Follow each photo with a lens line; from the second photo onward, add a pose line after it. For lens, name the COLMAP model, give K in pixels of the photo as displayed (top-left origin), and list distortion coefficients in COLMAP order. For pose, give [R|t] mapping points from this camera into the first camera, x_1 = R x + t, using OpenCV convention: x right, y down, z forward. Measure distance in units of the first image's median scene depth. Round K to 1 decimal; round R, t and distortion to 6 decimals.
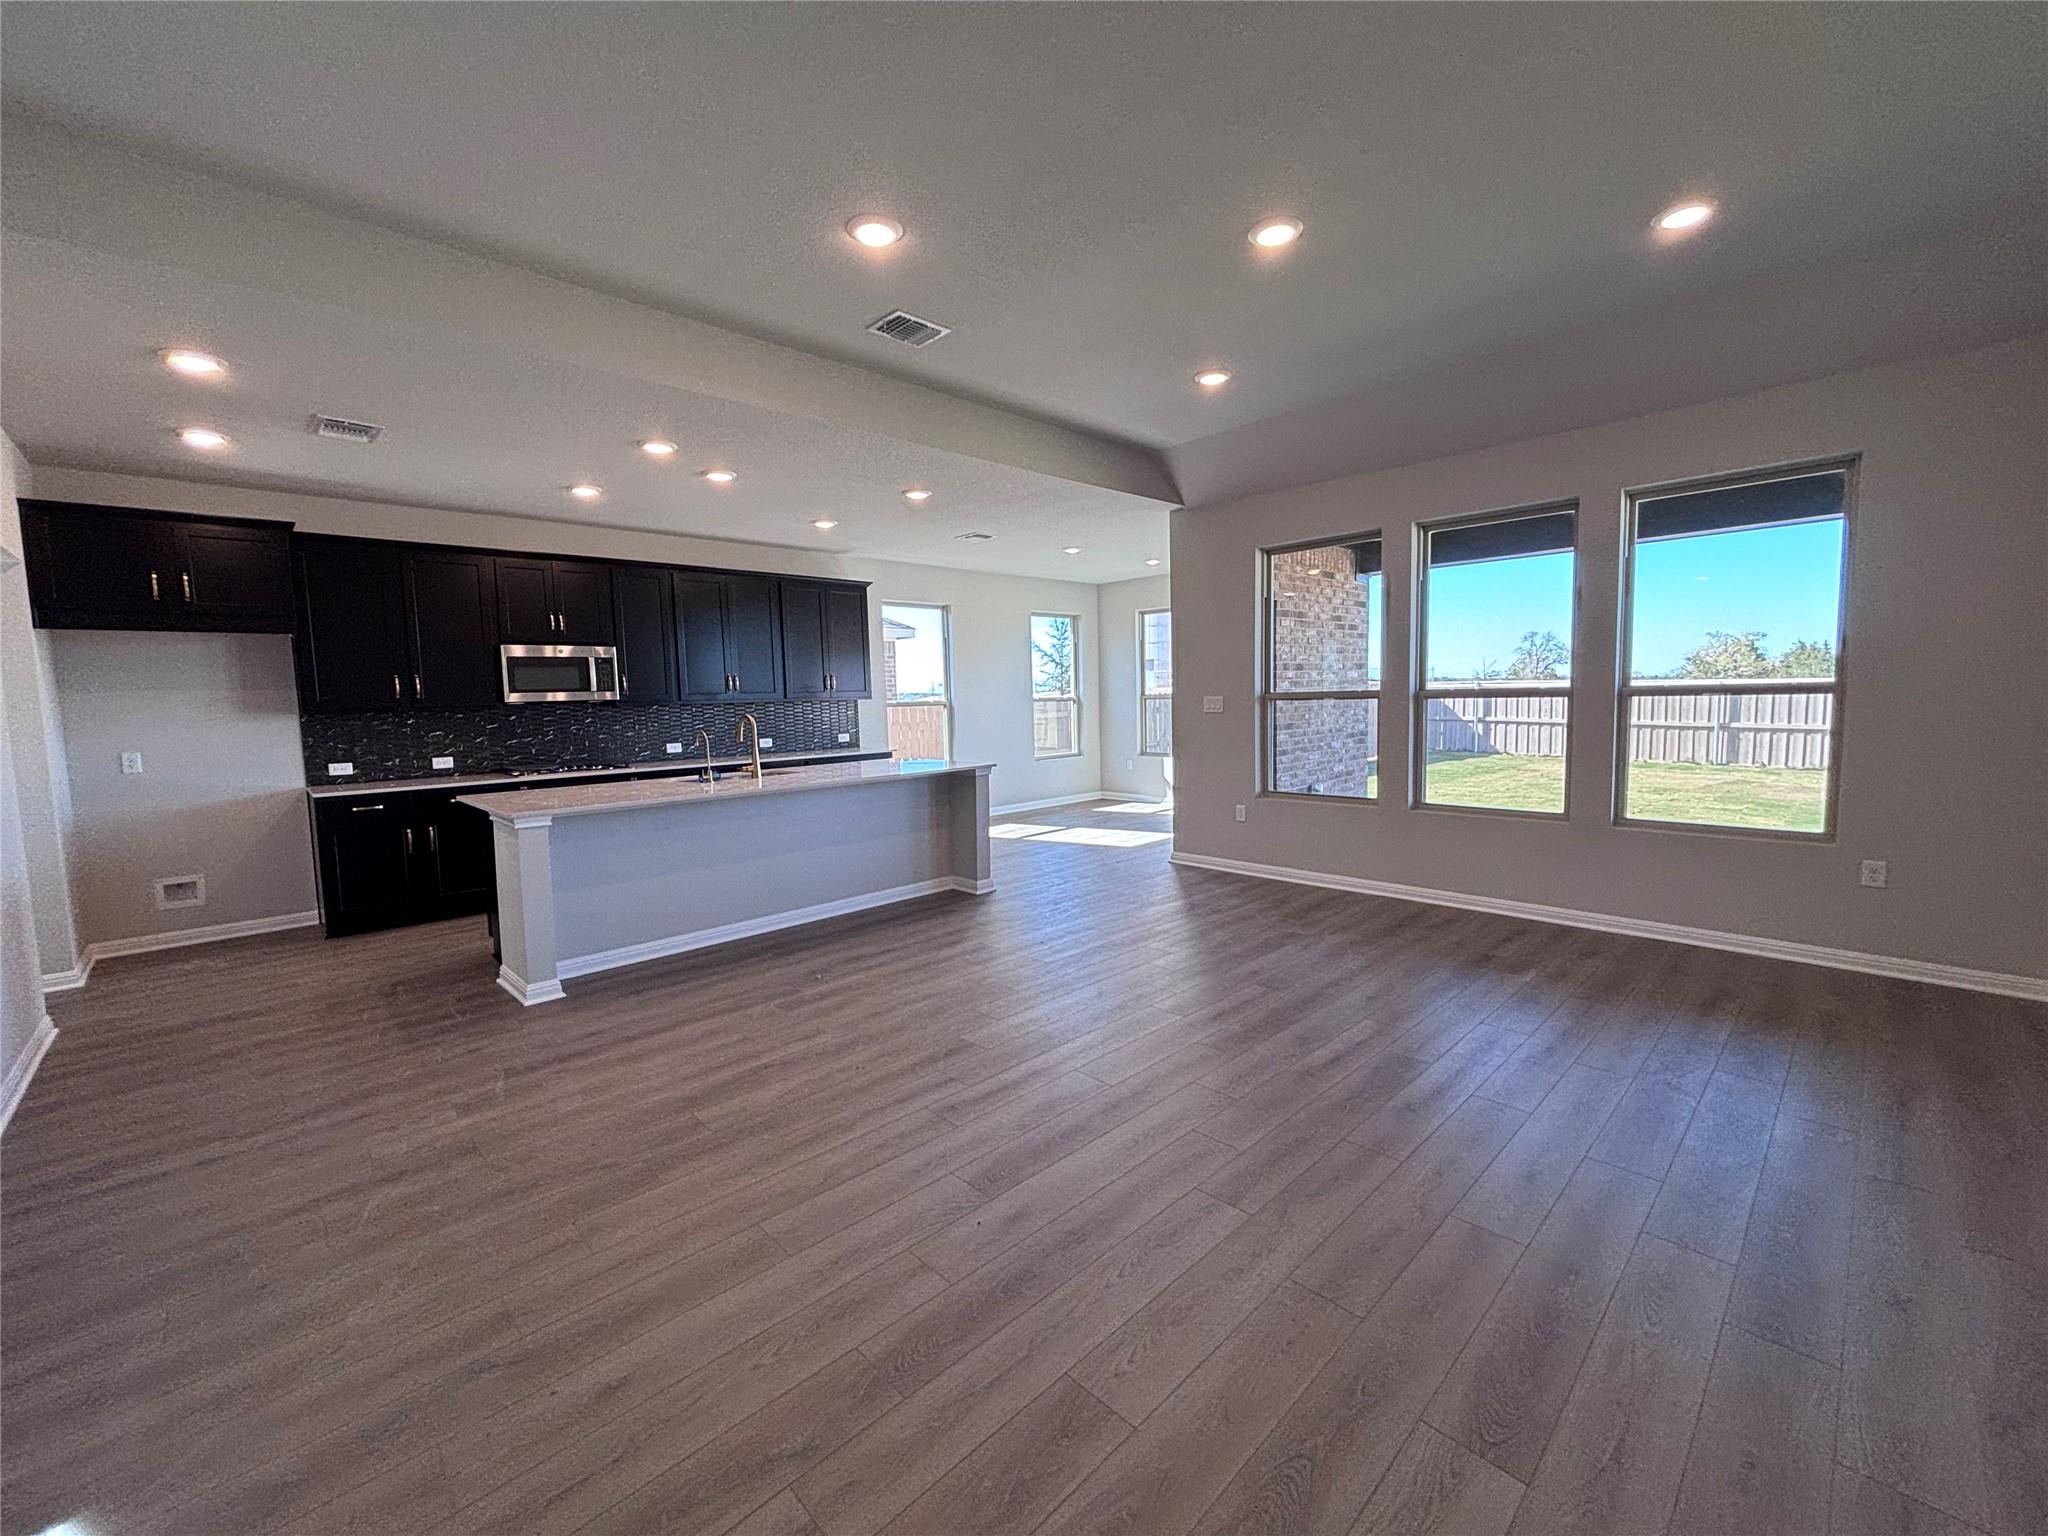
lens RADIAL K [[829.4, 0, 1027.0], [0, 829.4, 769.8], [0, 0, 1]] dist [0.002007, -0.000508]
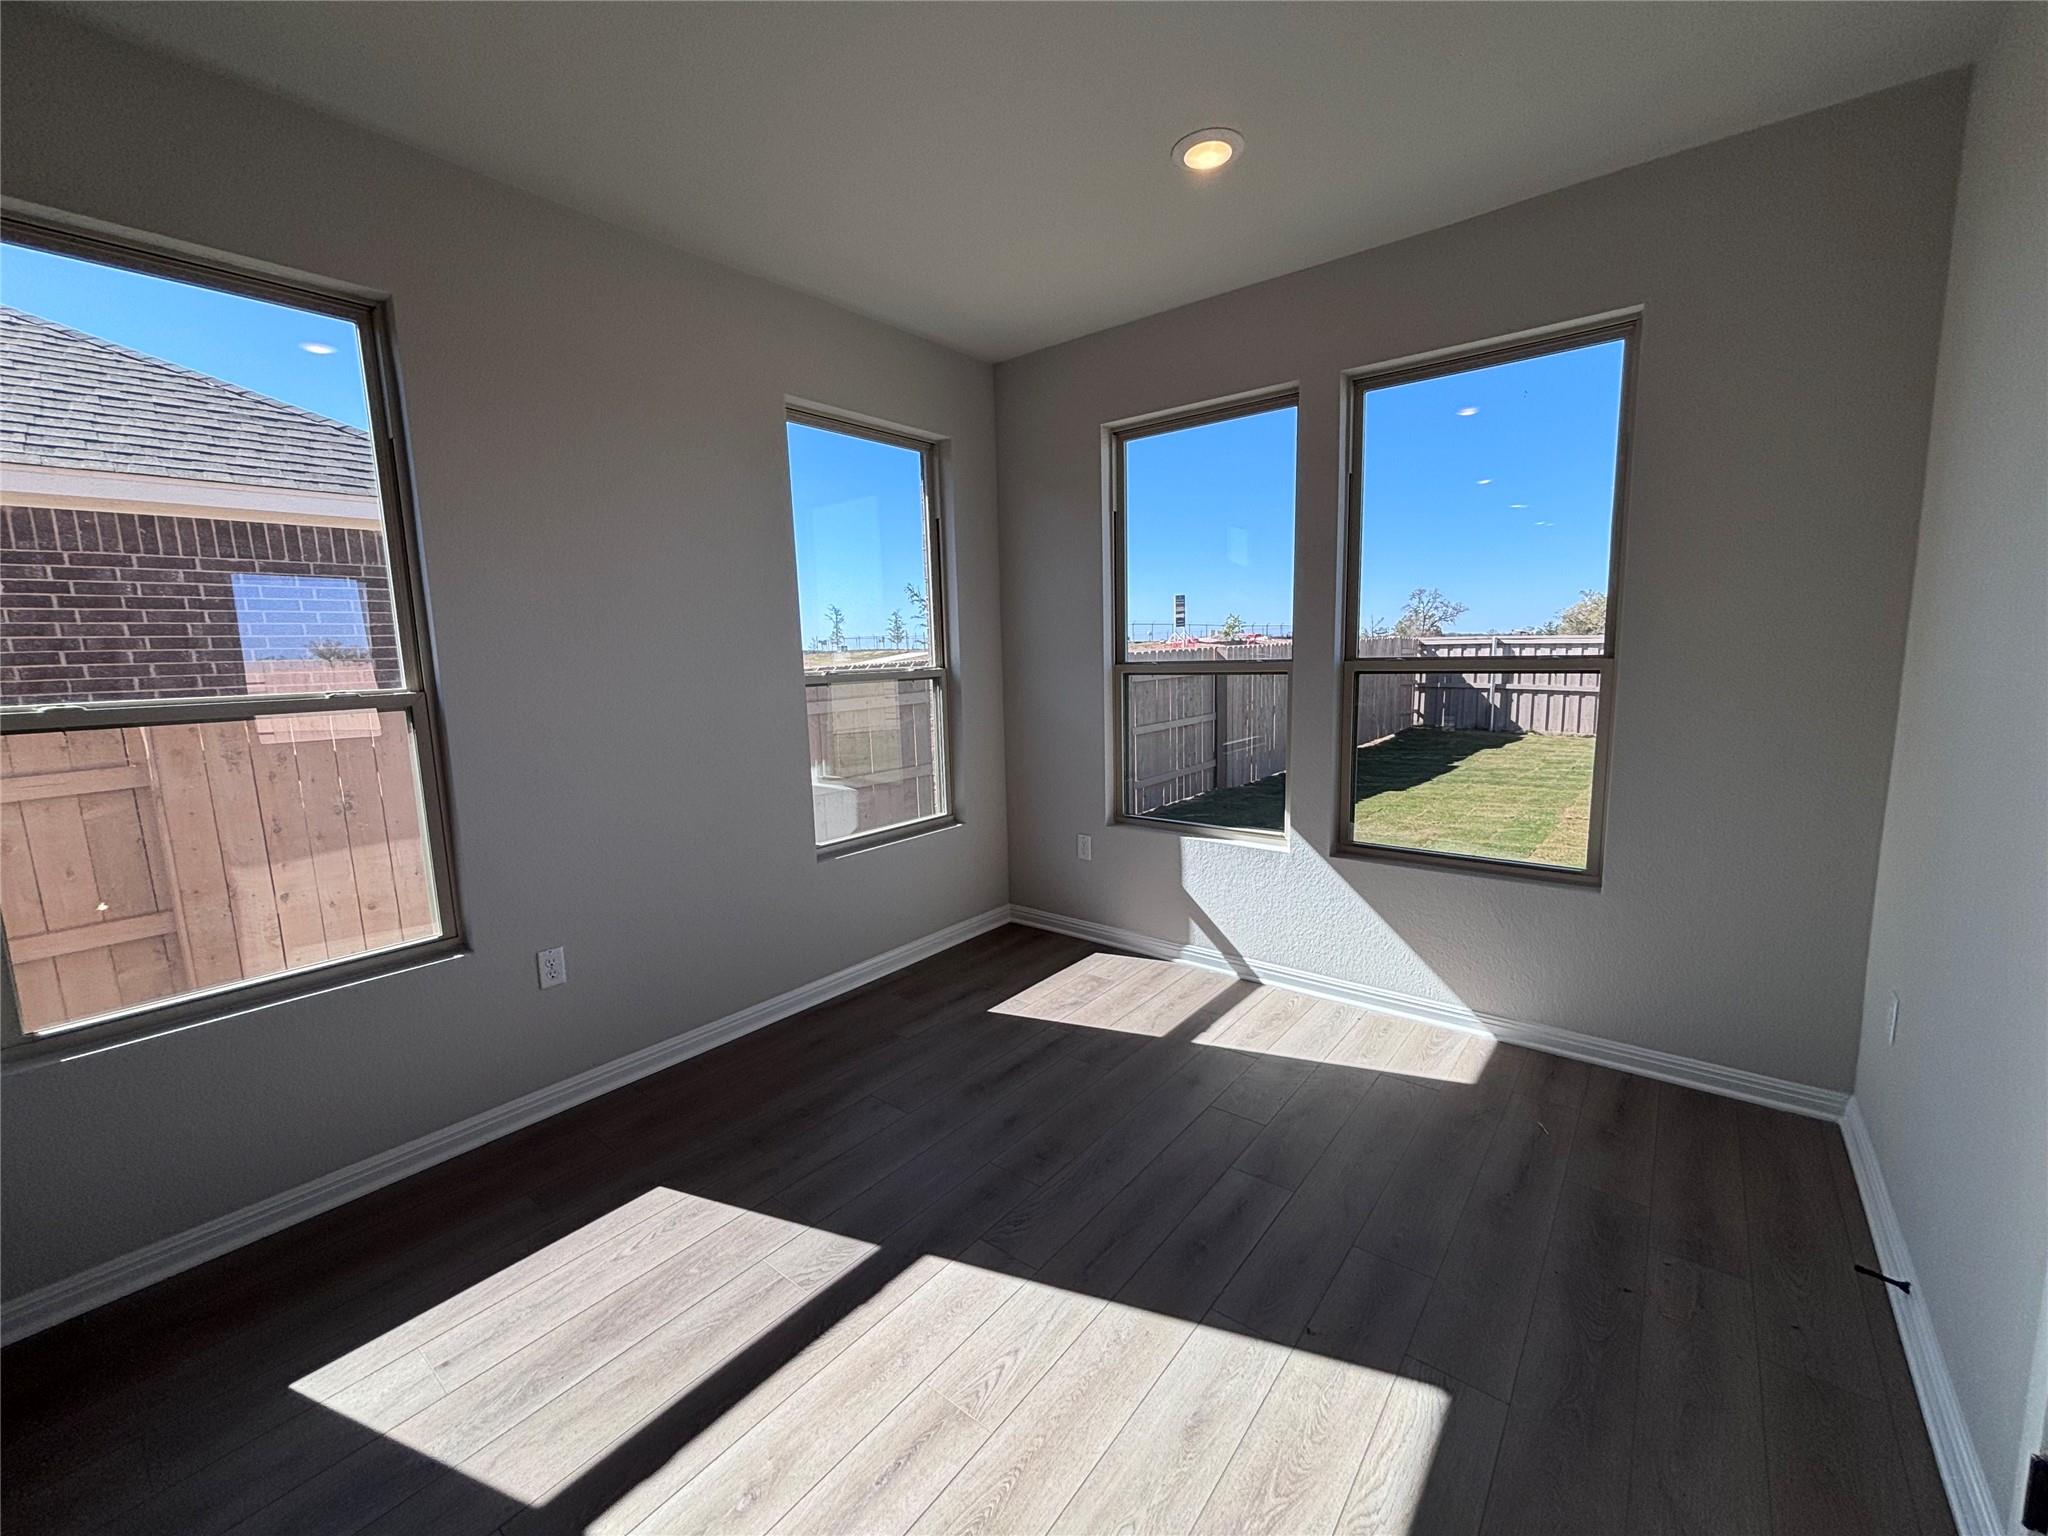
lens RADIAL K [[829.4, 0, 1039.2], [0, 829.4, 768.9], [0, 0, 1]] dist [0.002007, -0.000508]
pose [[0.990102, -0.019825, 0.138944, 0.091722], [0.012836, 0.998615, 0.051015, -0.112436], [-0.139762, -0.048727, 0.988985, 1.141847]]
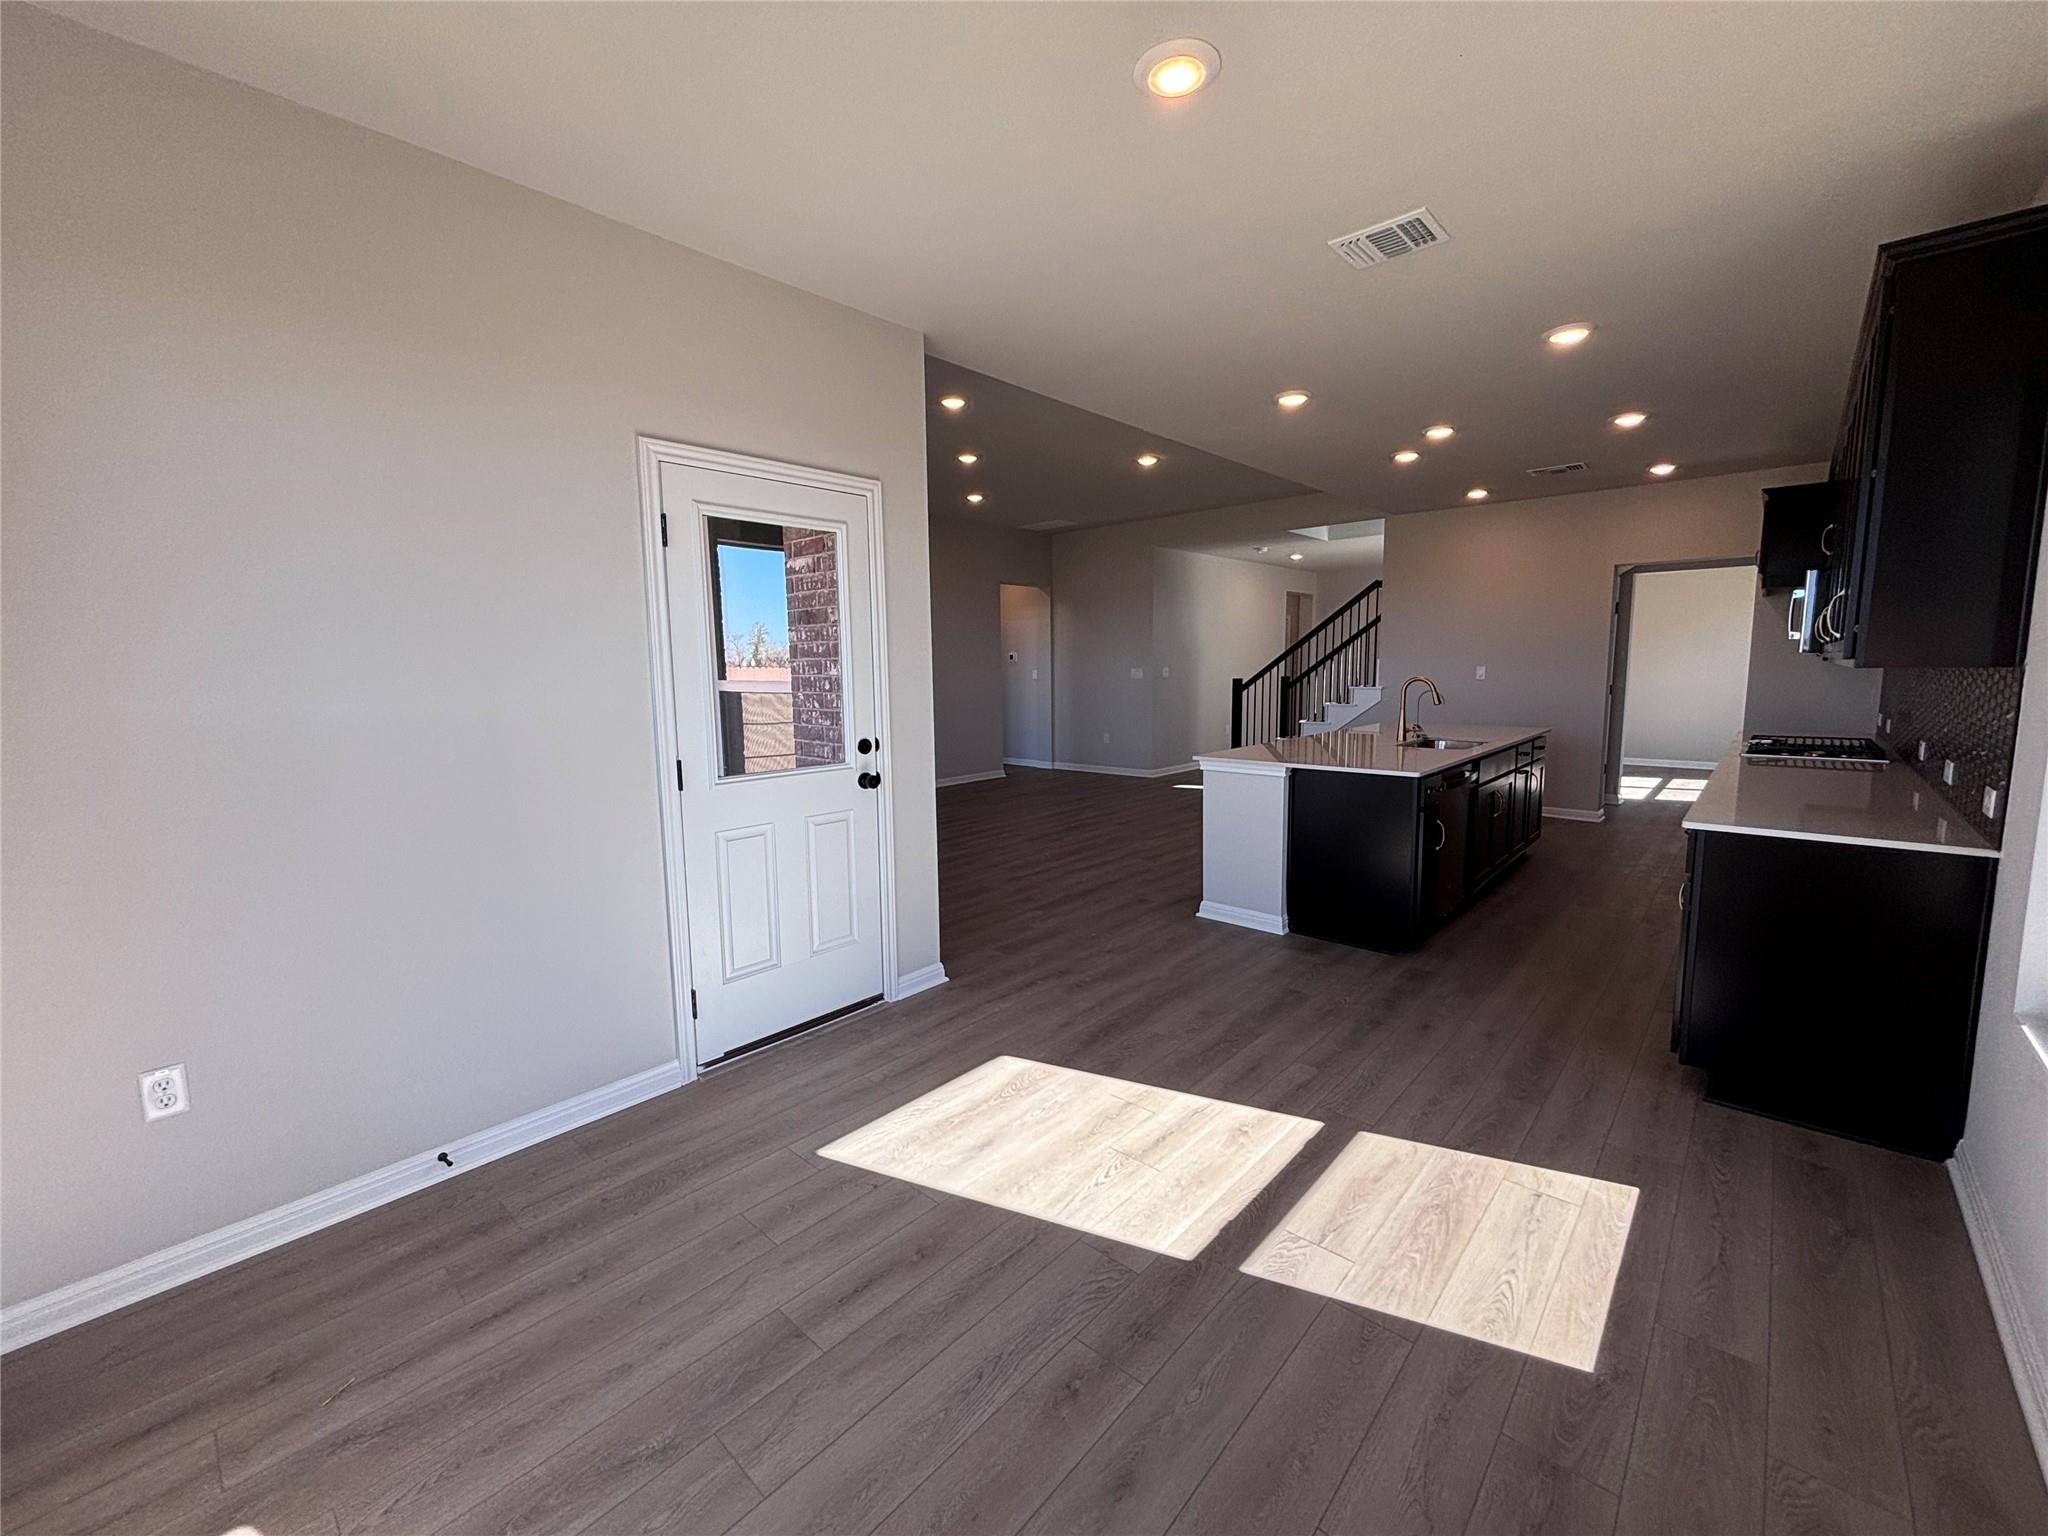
lens RADIAL K [[829.4, 0, 1043.9], [0, 829.4, 765.4], [0, 0, 1]] dist [0.002007, -0.000508]
pose [[-0.995534, 0.049428, -0.080430, 0.165768], [0.031026, 0.975956, 0.215746, -0.171514], [0.089160, 0.212288, -0.973131, 1.750136]]
